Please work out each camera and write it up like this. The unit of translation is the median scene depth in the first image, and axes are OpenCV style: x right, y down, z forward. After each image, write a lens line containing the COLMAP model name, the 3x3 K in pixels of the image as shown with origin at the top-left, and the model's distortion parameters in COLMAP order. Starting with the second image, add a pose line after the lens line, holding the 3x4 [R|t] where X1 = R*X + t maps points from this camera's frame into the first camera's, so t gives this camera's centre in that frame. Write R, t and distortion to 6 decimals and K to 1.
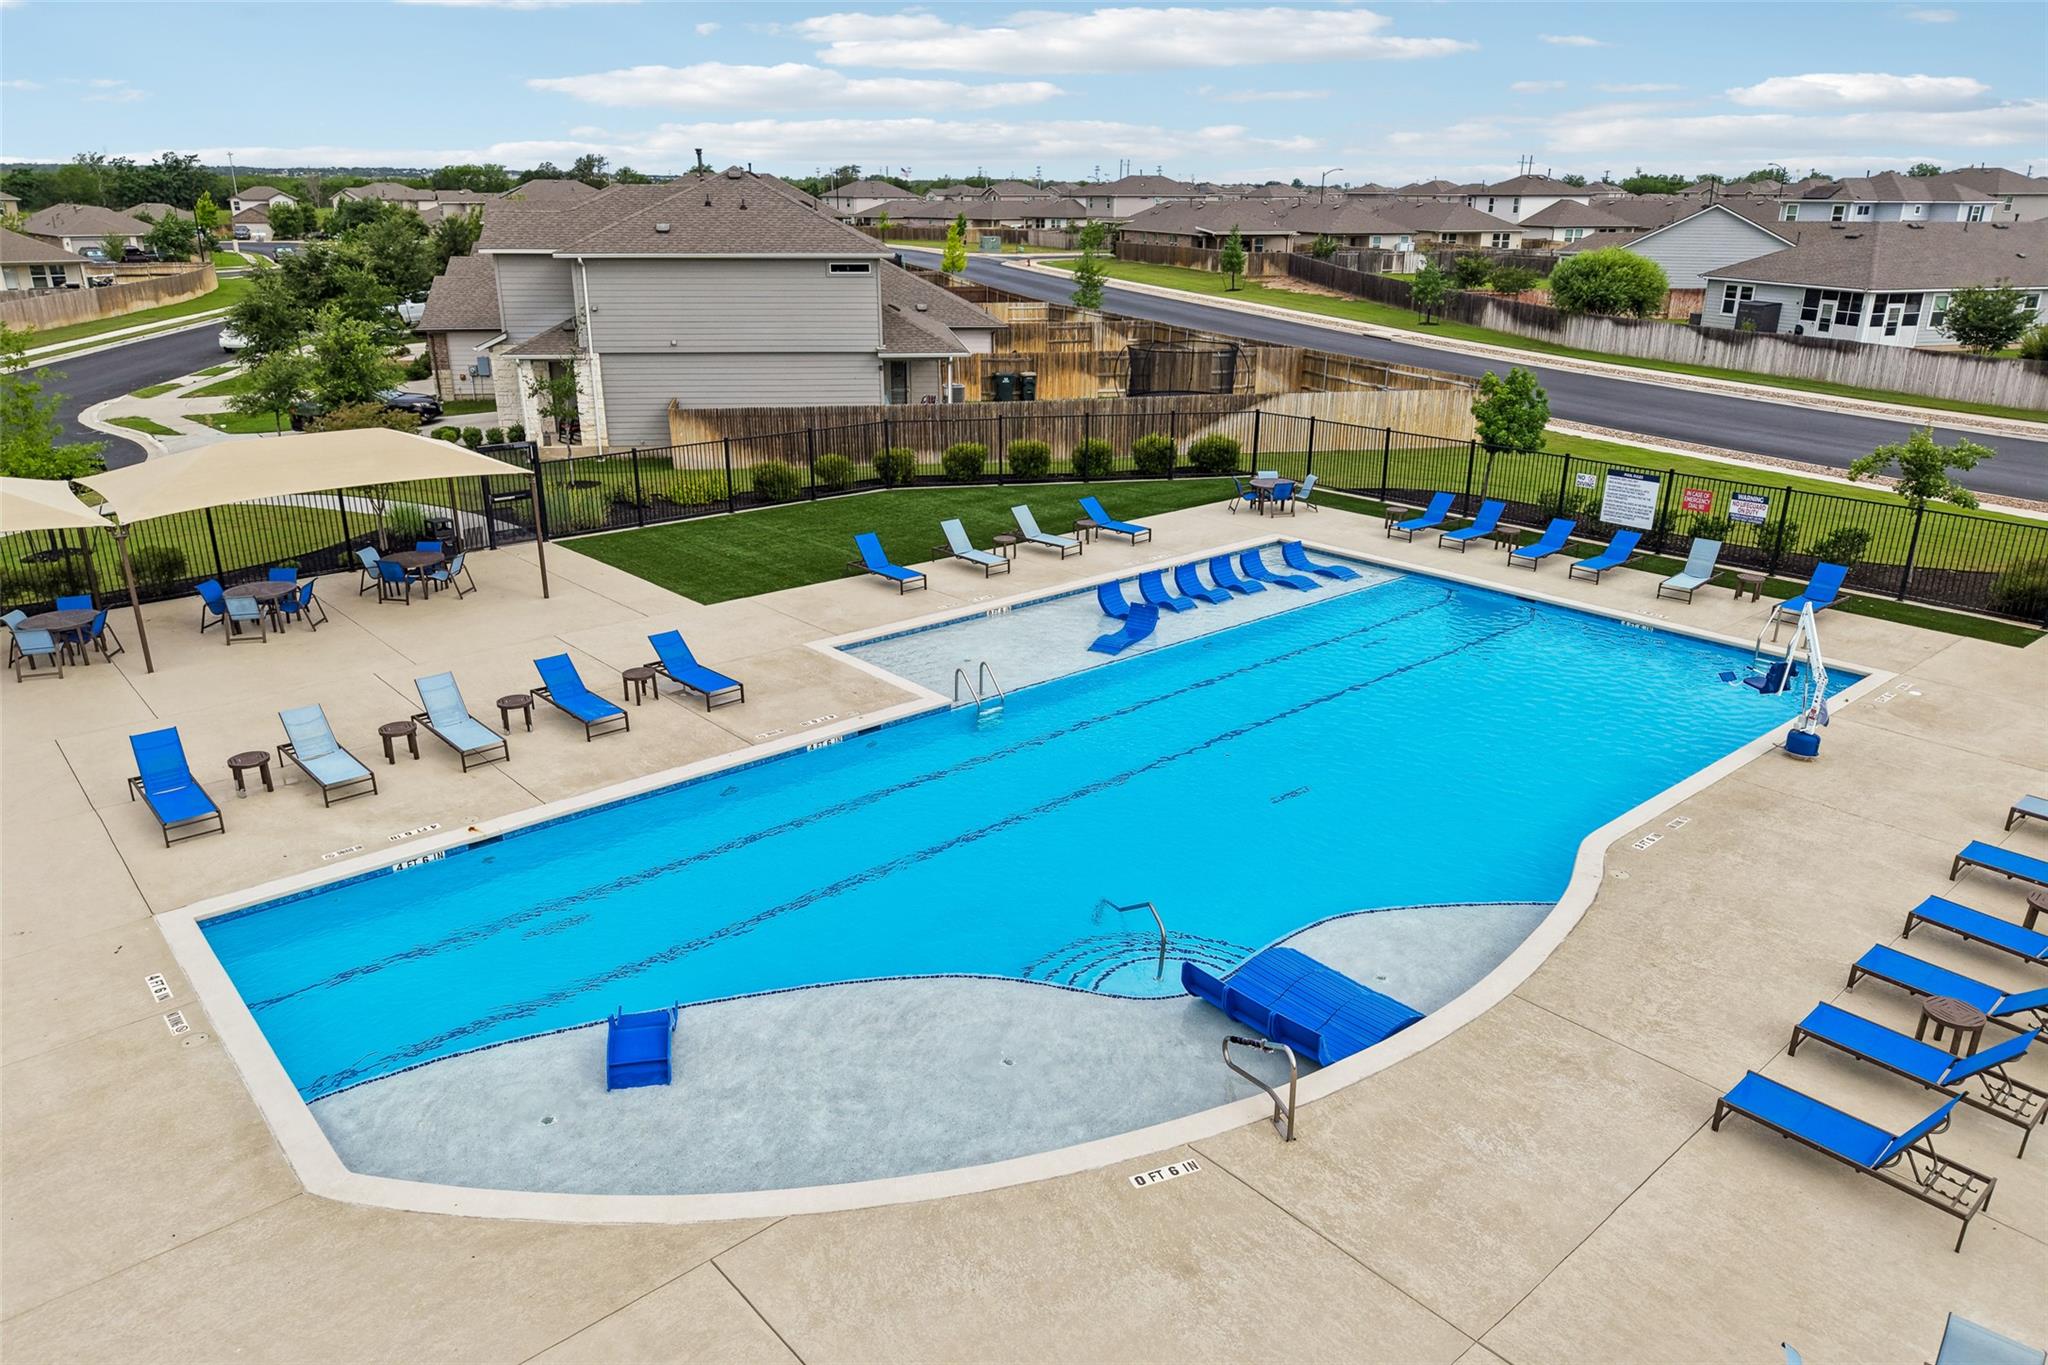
lens RADIAL K [[1376.1, 0, 1029.1], [0, 1376.1, 682.6], [0, 0, 1]] dist [0.022171, -0.025961]
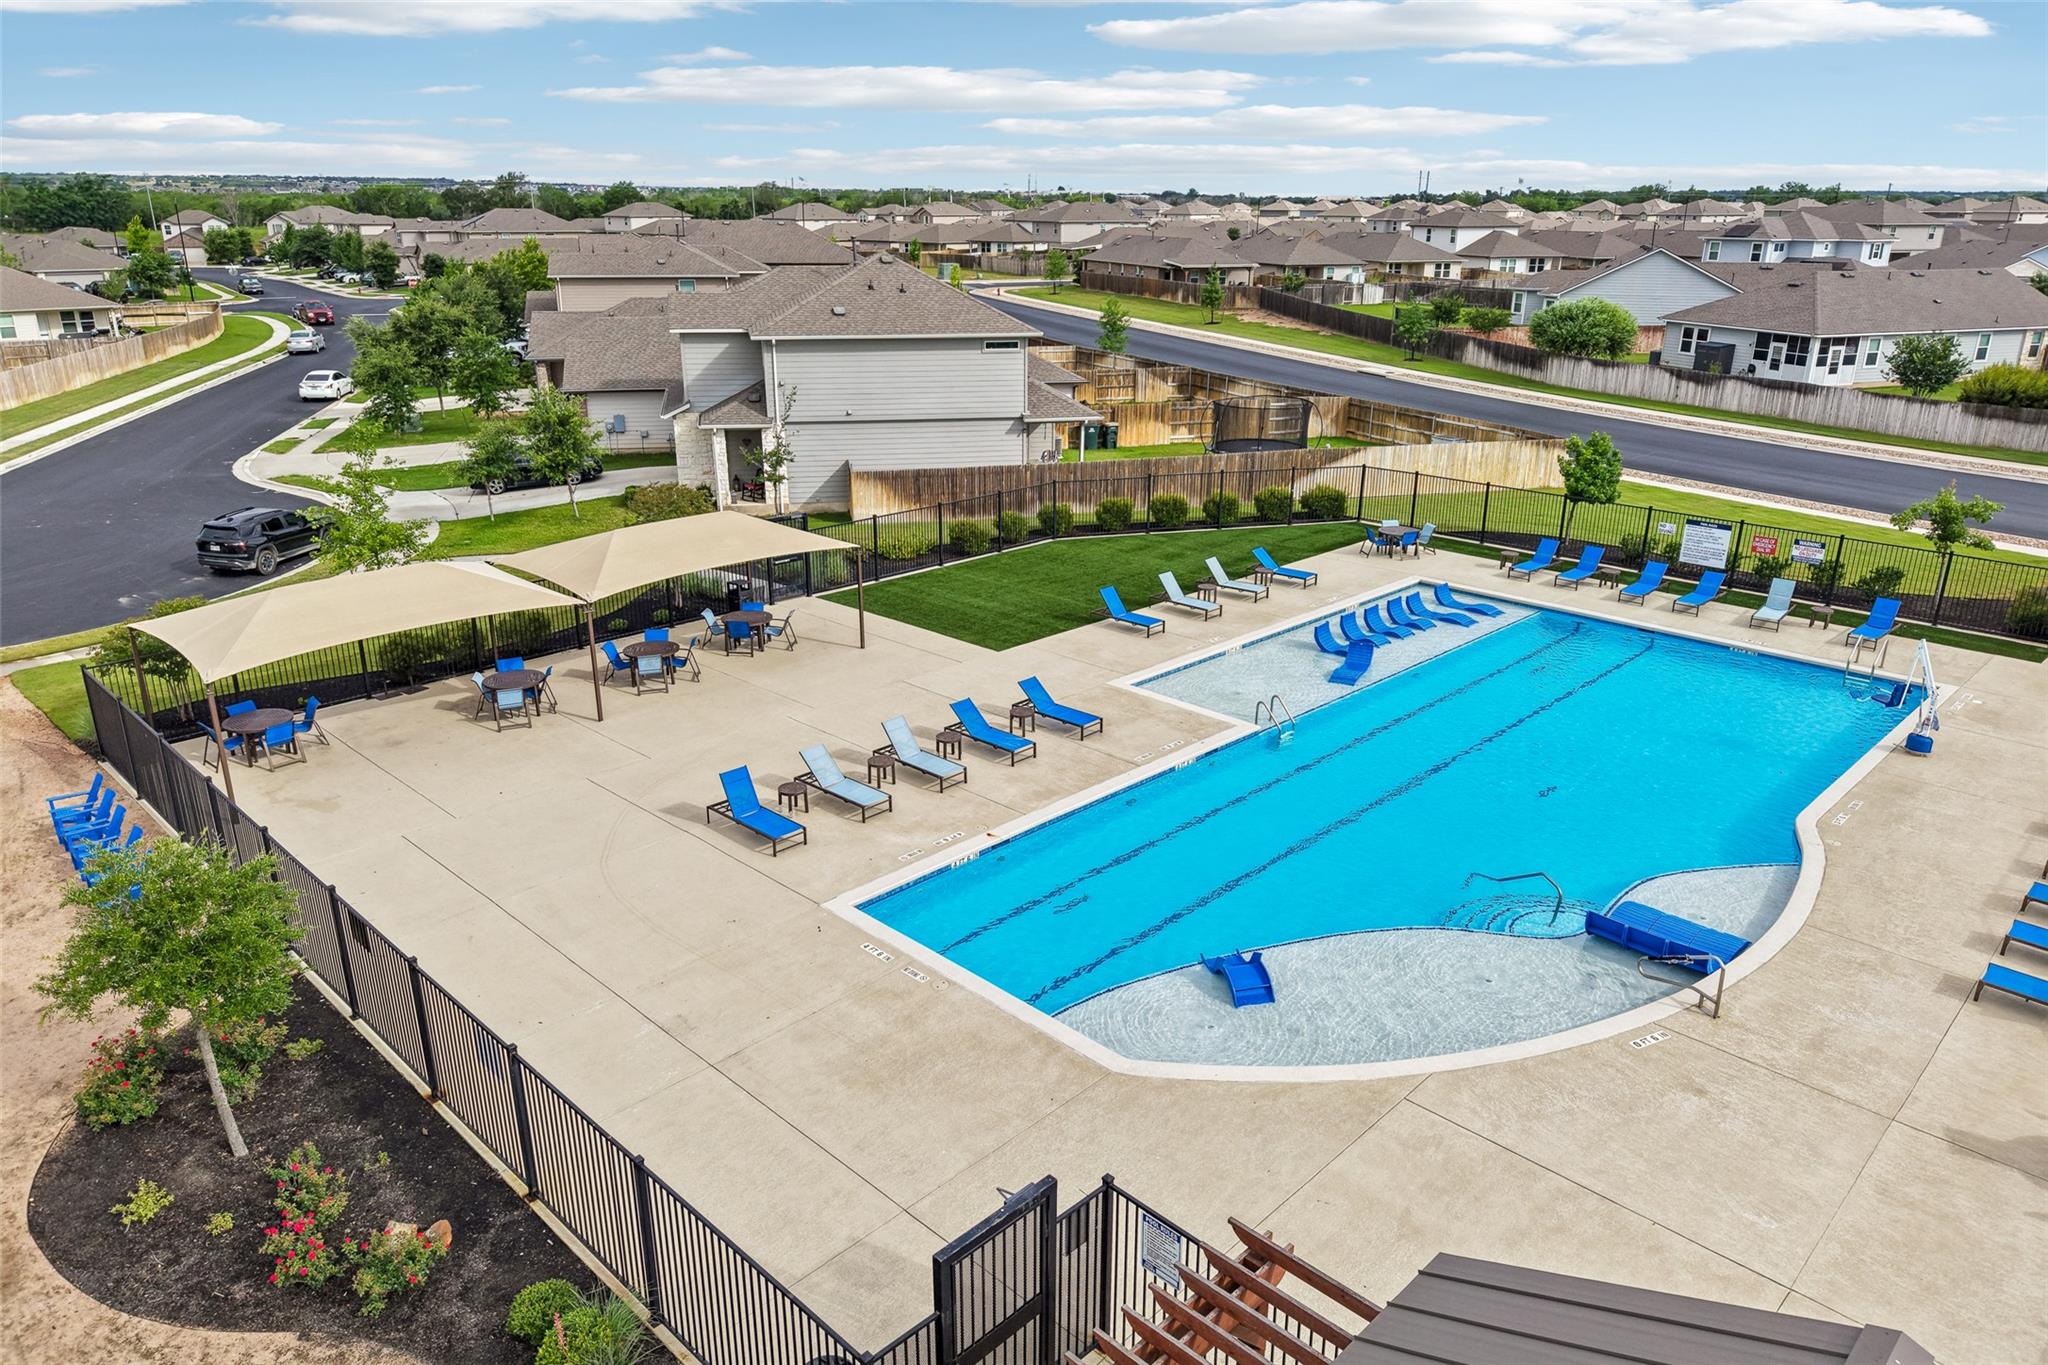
lens RADIAL K [[1376.1, 0, 1021.5], [0, 1376.1, 676.6], [0, 0, 1]] dist [0.022171, -0.025961]
pose [[0.997552, -0.024009, 0.065679, -0.241897], [0.024536, 0.999673, -0.007242, -0.019928], [-0.065484, 0.008836, 0.997815, -0.174446]]
